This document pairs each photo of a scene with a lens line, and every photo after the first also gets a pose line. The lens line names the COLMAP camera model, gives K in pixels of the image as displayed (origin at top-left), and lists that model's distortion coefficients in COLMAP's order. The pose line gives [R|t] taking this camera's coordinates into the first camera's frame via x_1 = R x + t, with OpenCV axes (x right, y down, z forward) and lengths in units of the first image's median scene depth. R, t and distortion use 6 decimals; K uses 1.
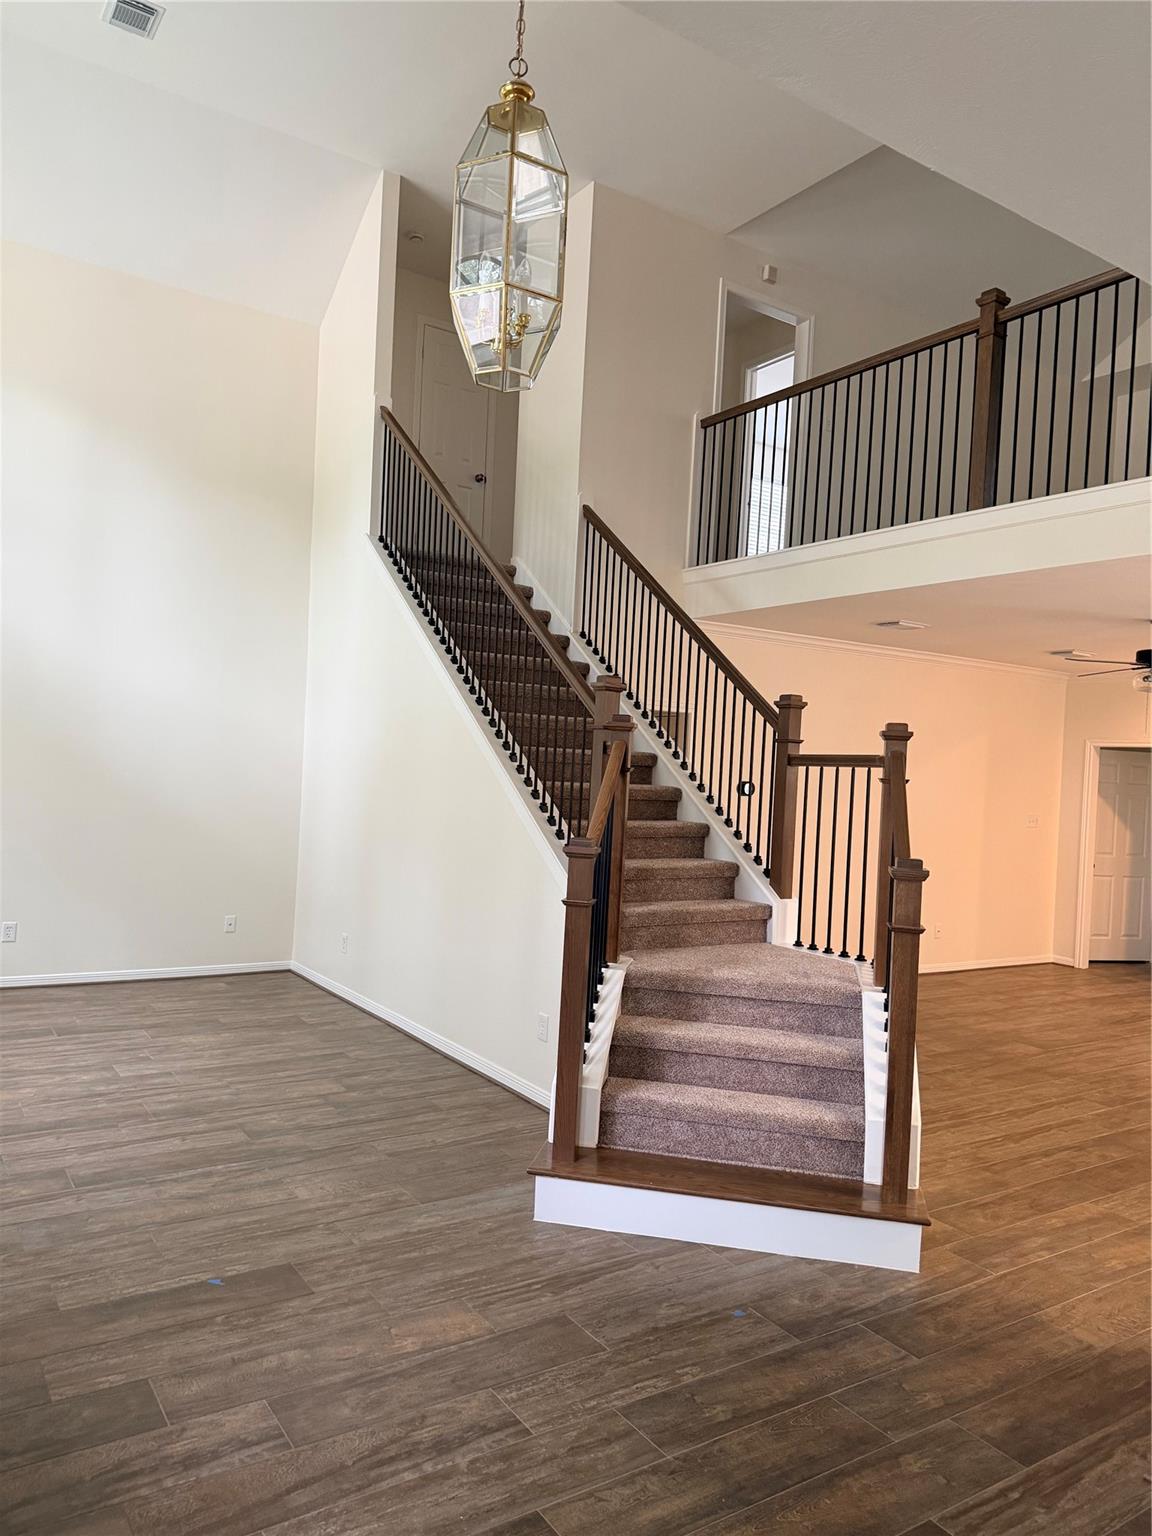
lens RADIAL K [[1100.7, 0, 571.9], [0, 1100.7, 768.8], [0, 0, 1]] dist [0.021636, -0.005403]
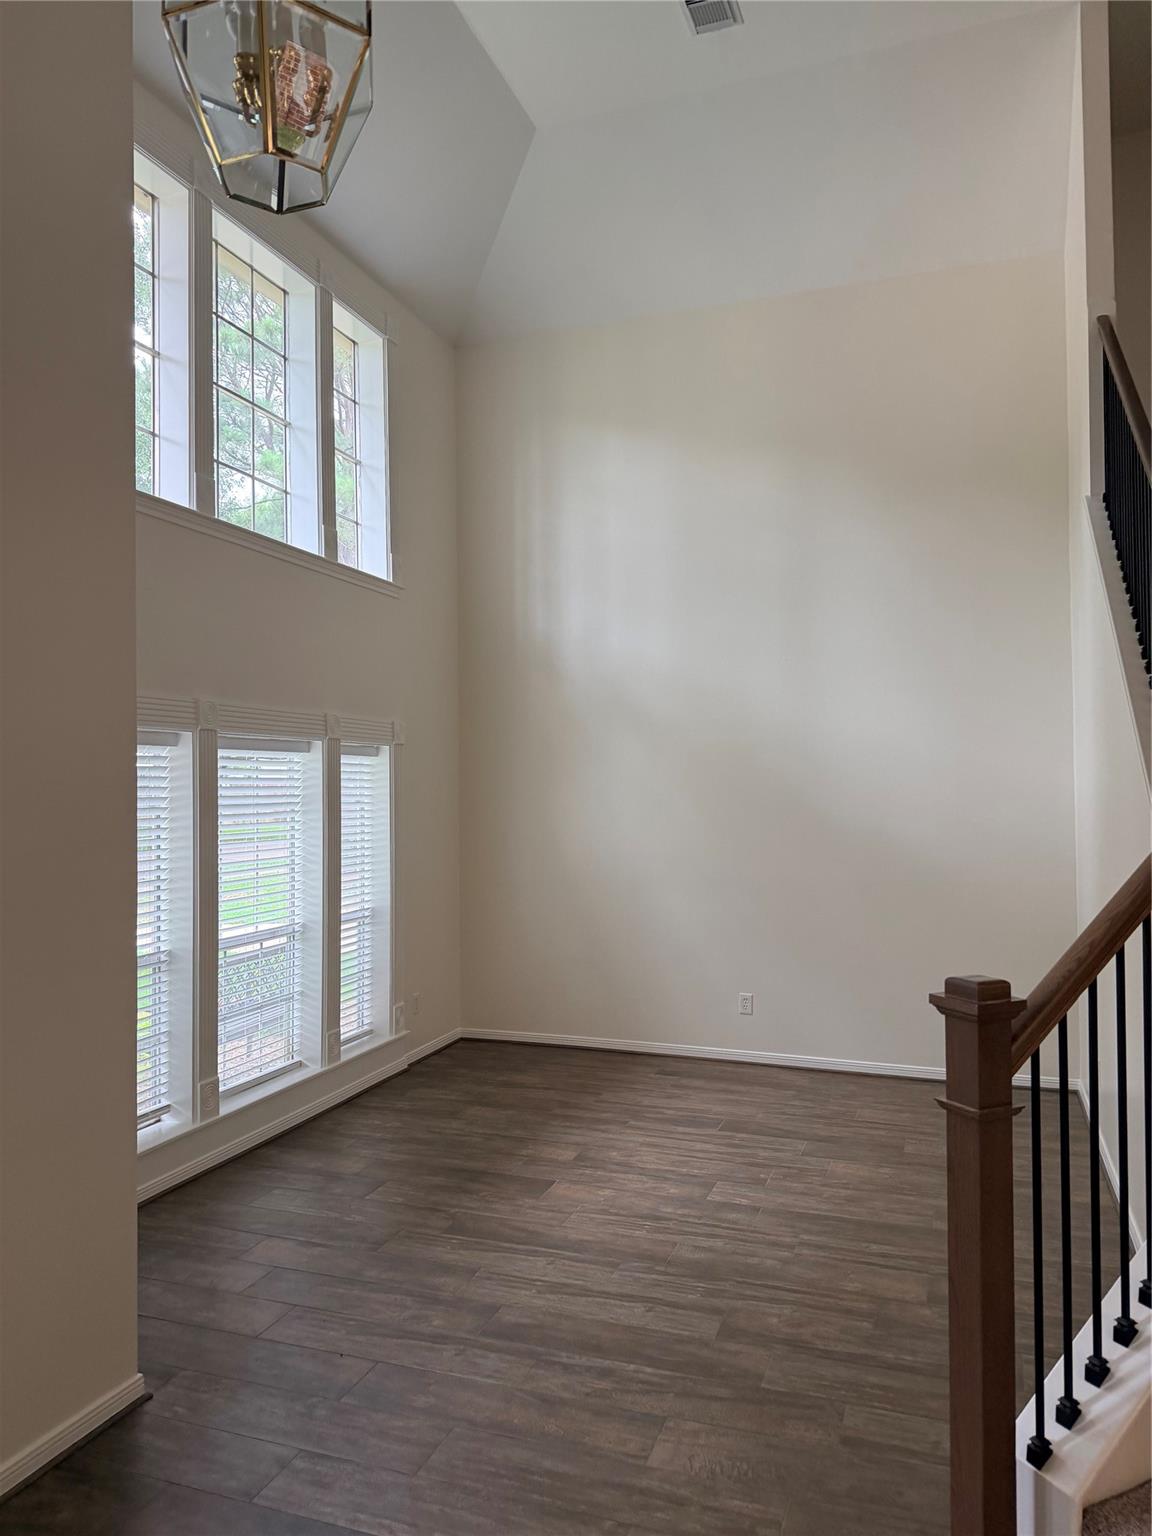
lens RADIAL K [[1100.7, 0, 575.3], [0, 1100.7, 771.9], [0, 0, 1]] dist [0.021636, -0.005403]
pose [[0.590791, -0.063481, -0.804324, 0.257113], [0.038575, 0.997982, -0.050432, -0.016872], [0.805902, -0.001232, 0.592048, 0.418524]]
